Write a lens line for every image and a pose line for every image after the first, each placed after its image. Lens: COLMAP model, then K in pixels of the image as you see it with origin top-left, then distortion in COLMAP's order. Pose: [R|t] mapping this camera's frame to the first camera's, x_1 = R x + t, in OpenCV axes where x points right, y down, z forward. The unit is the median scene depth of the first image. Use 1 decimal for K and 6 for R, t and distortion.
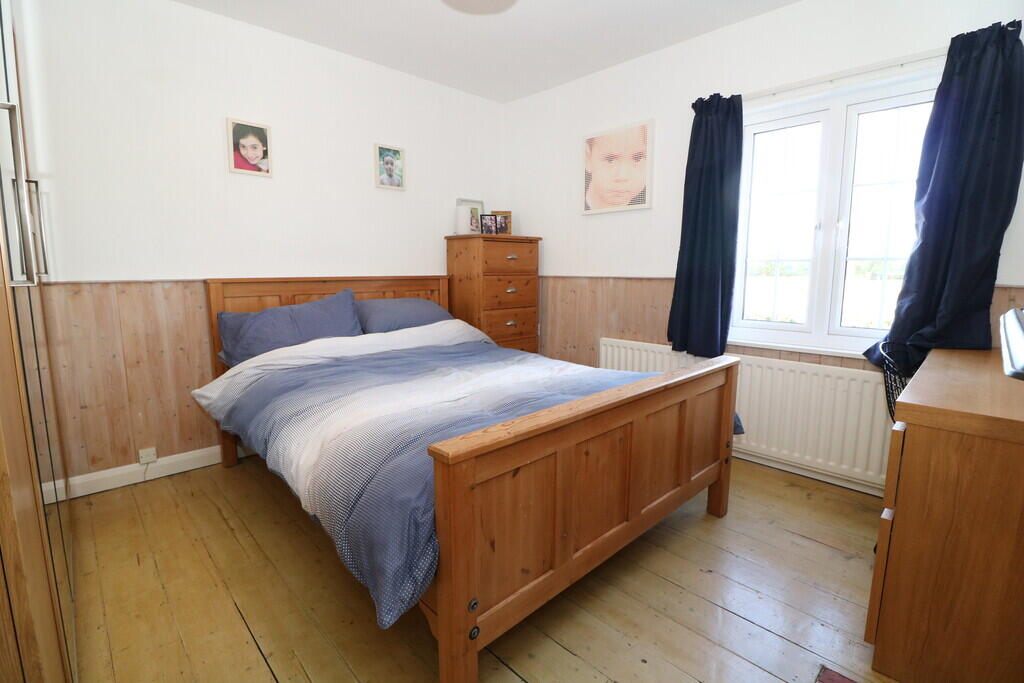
lens RADIAL K [[471.8, 0, 512.6], [0, 471.8, 343.2], [0, 0, 1]] dist [-0.015766, -0.001036]
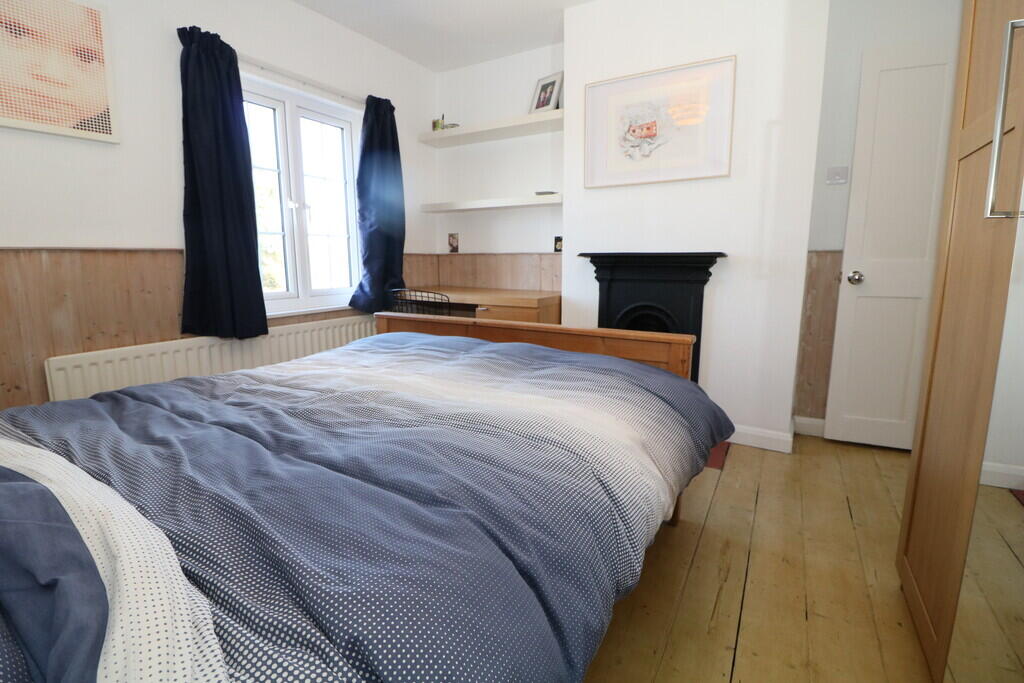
lens RADIAL K [[471.8, 0, 510.3], [0, 471.8, 334.4], [0, 0, 1]] dist [-0.015766, -0.001036]
pose [[-0.269691, -0.166707, 0.948407, -0.519568], [0.134335, 0.968756, 0.208483, -0.088043], [-0.953531, 0.183631, -0.238870, 0.668671]]
